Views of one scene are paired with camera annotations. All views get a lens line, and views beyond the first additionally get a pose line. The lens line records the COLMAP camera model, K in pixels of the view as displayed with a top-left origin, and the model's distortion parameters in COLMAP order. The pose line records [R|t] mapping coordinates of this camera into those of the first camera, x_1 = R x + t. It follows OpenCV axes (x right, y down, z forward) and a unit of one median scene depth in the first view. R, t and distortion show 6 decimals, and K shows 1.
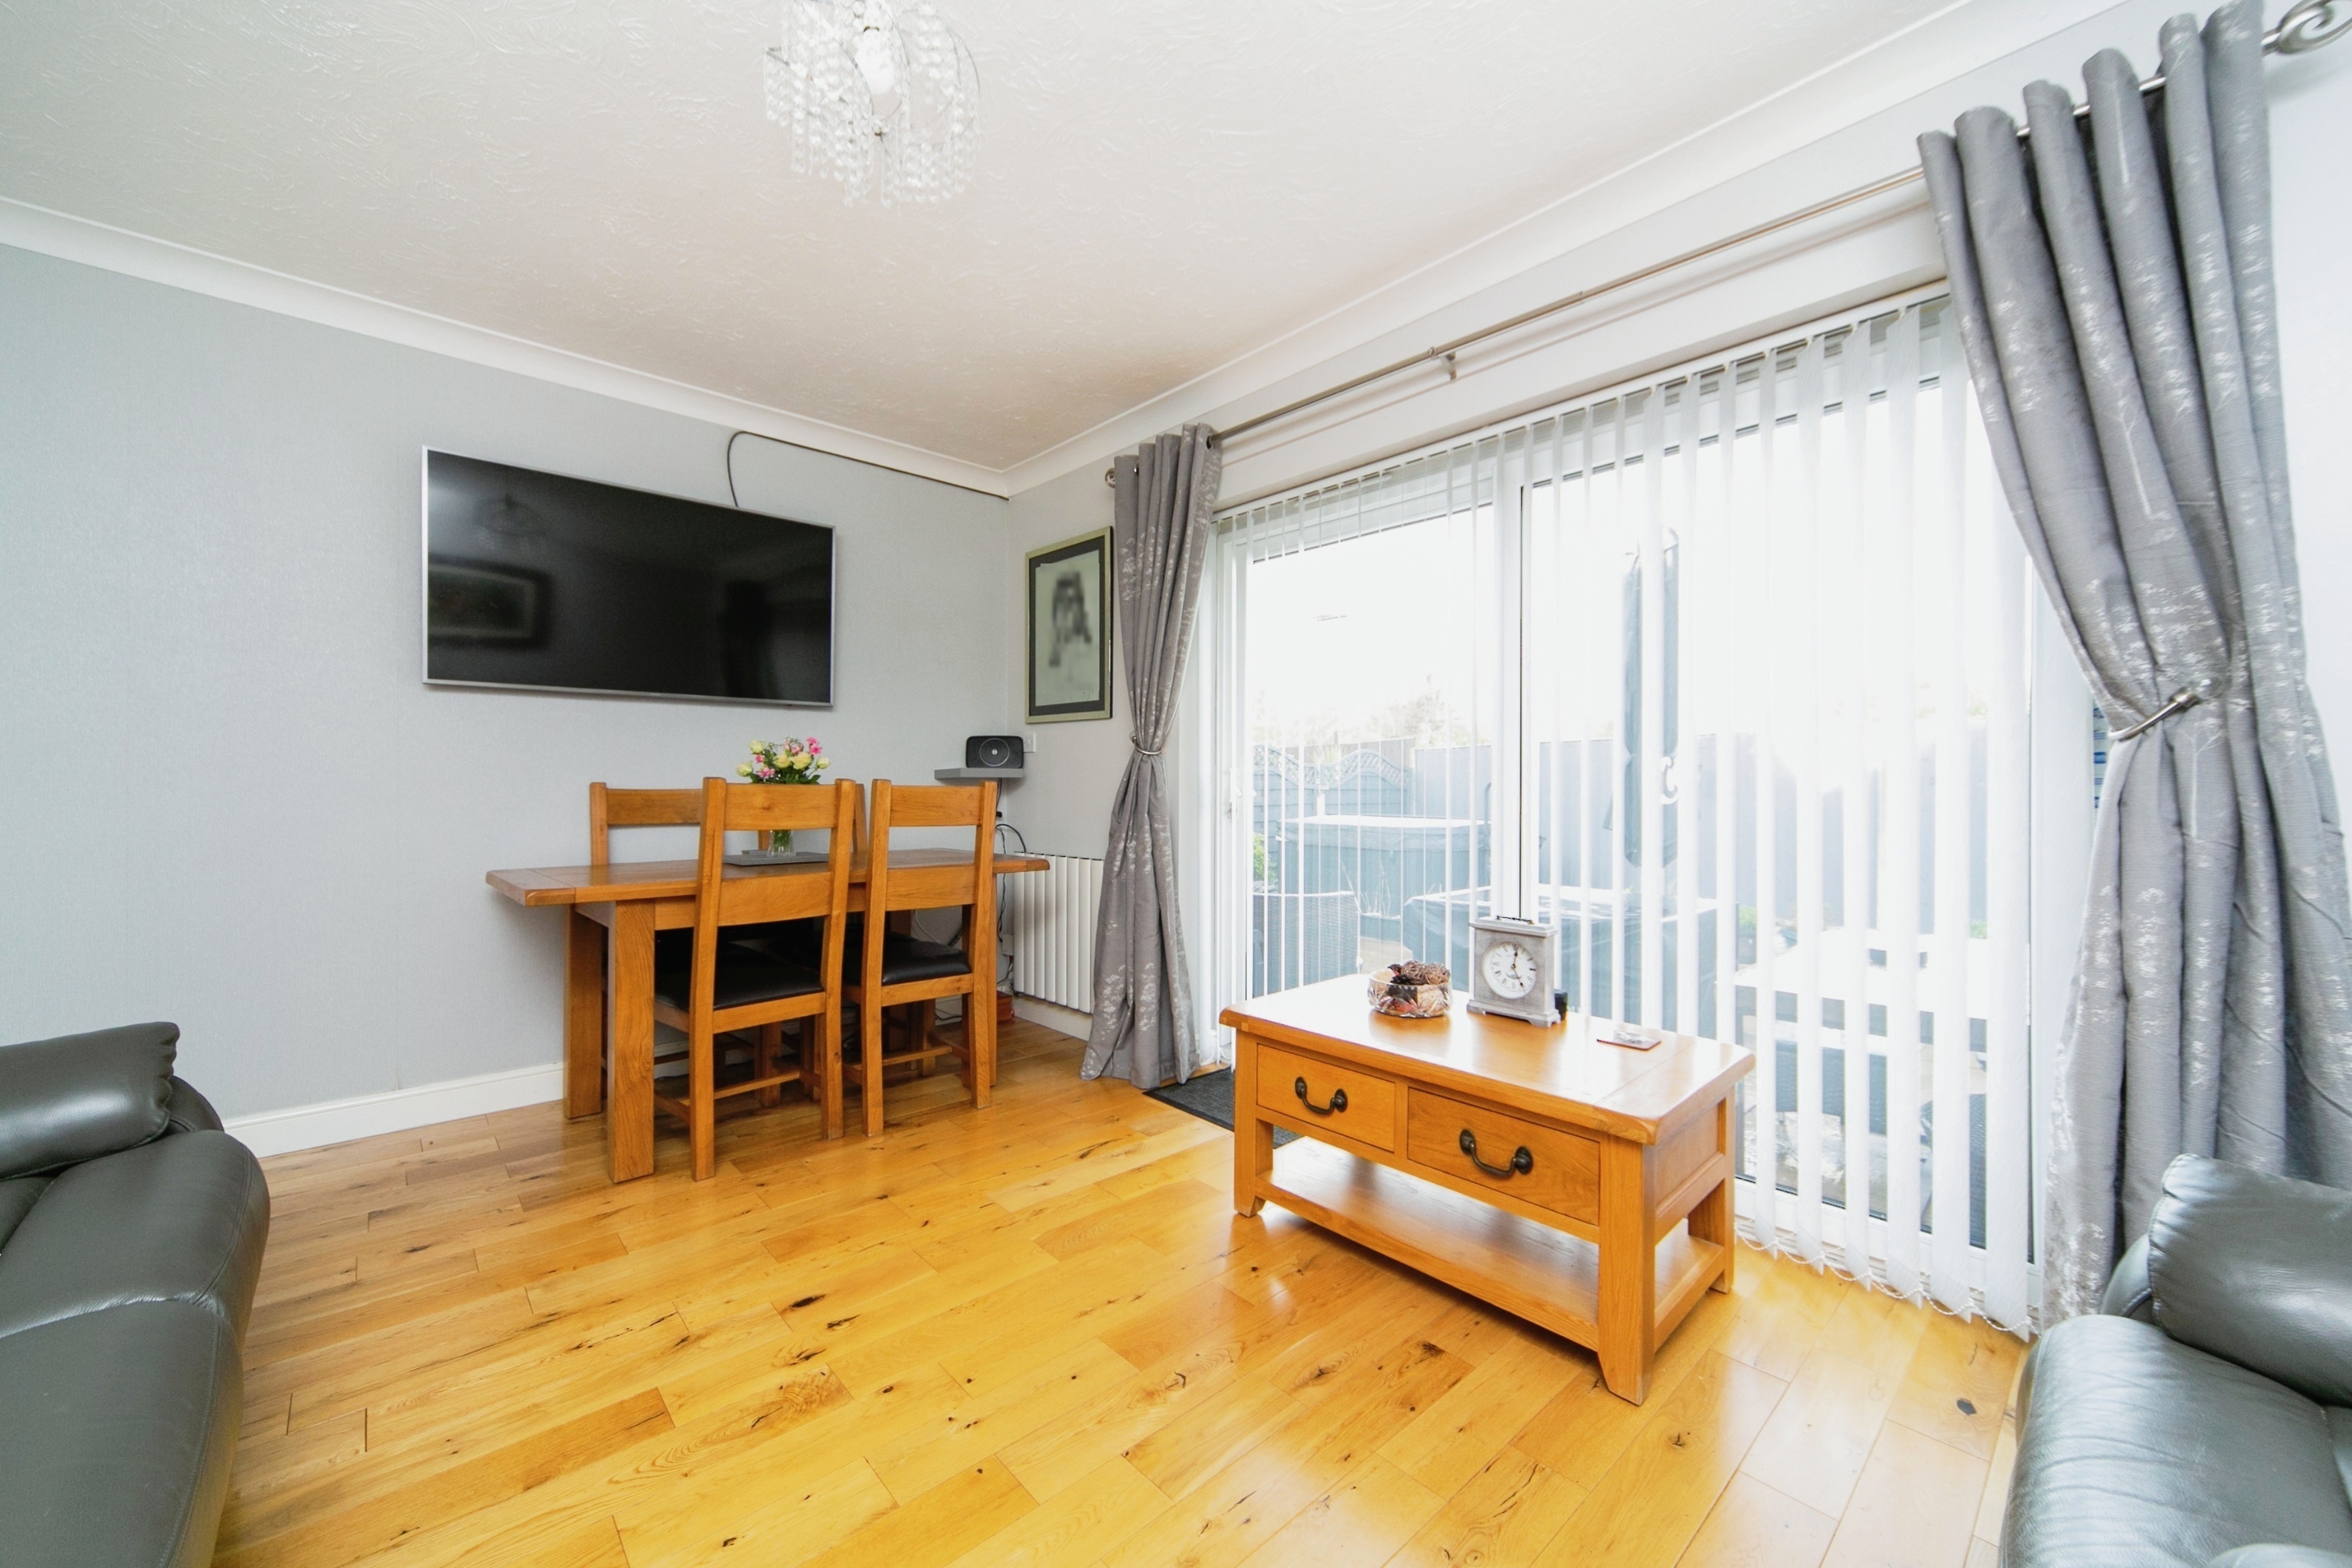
lens RADIAL K [[895.2, 0, 1176.0], [0, 895.2, 784.0], [0, 0, 1]] dist [0.000182, 0.000054]
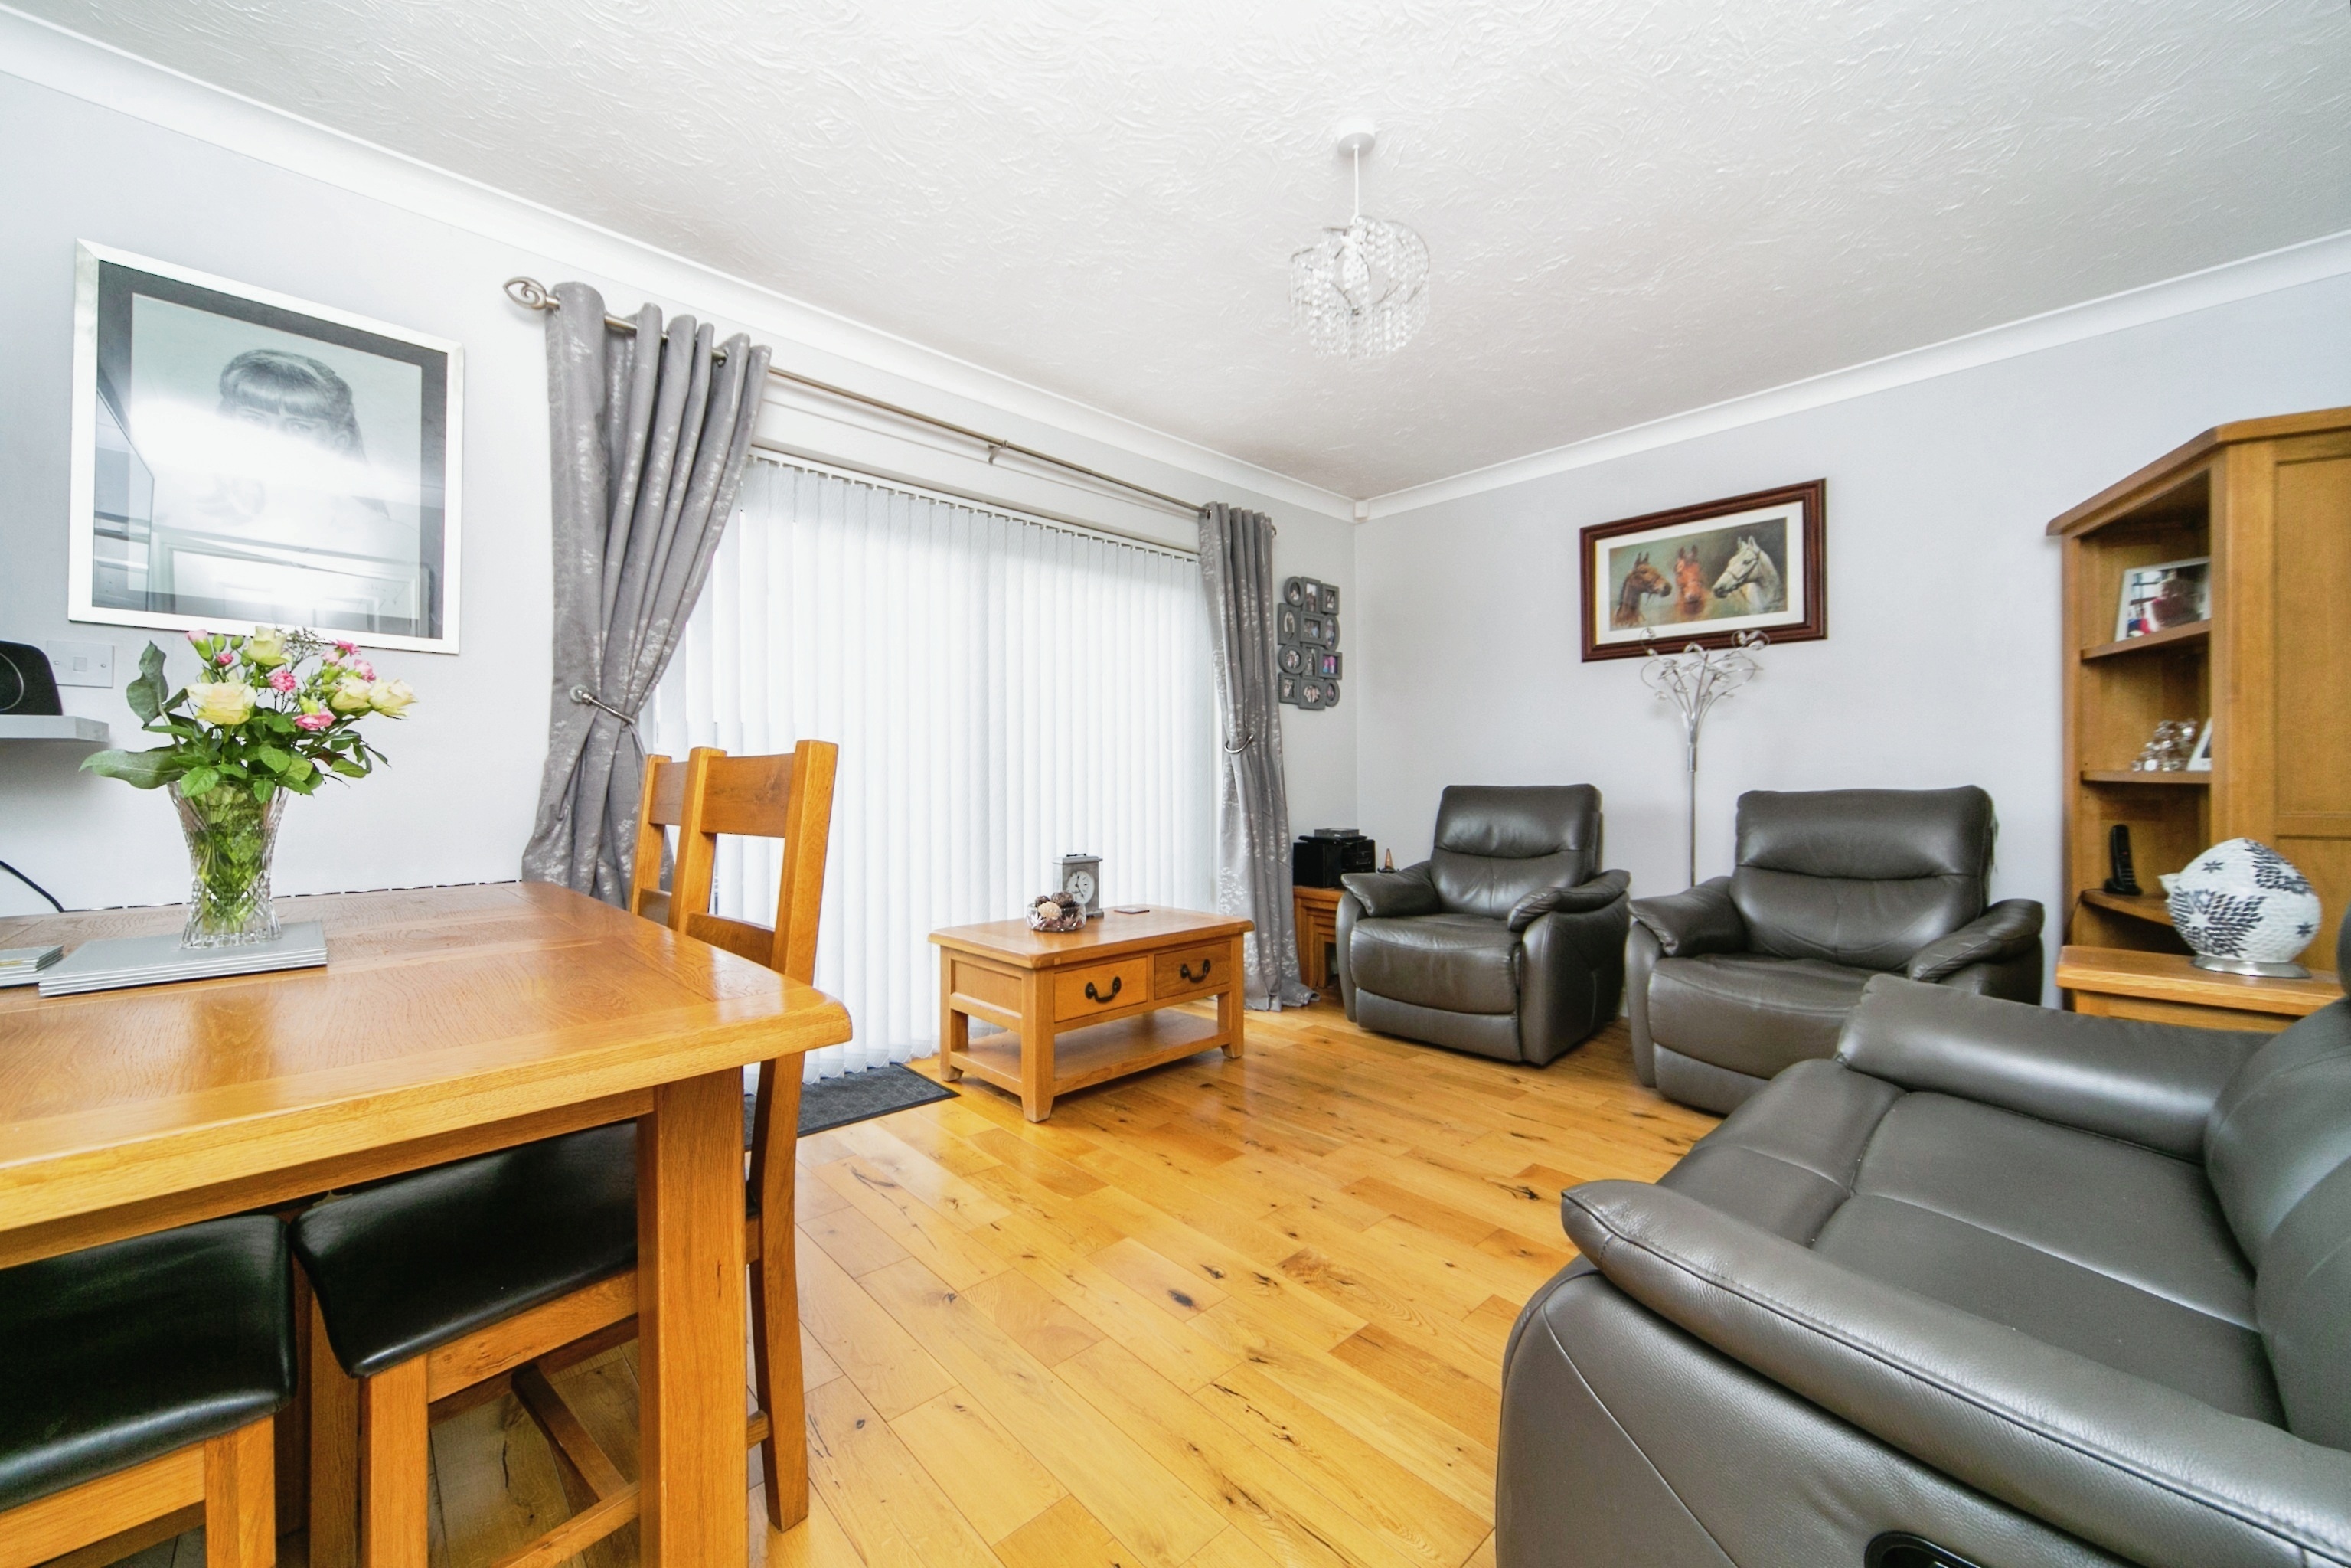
lens RADIAL K [[860.1, 0, 1175.5], [0, 860.1, 784.0], [0, 0, 1]] dist [-0.000471, -0.000004]
pose [[-0.023564, -0.008268, 0.999688, -1.167946], [-0.003764, 0.999959, 0.008182, 0.014091], [-0.999715, -0.003570, -0.023594, 0.902618]]
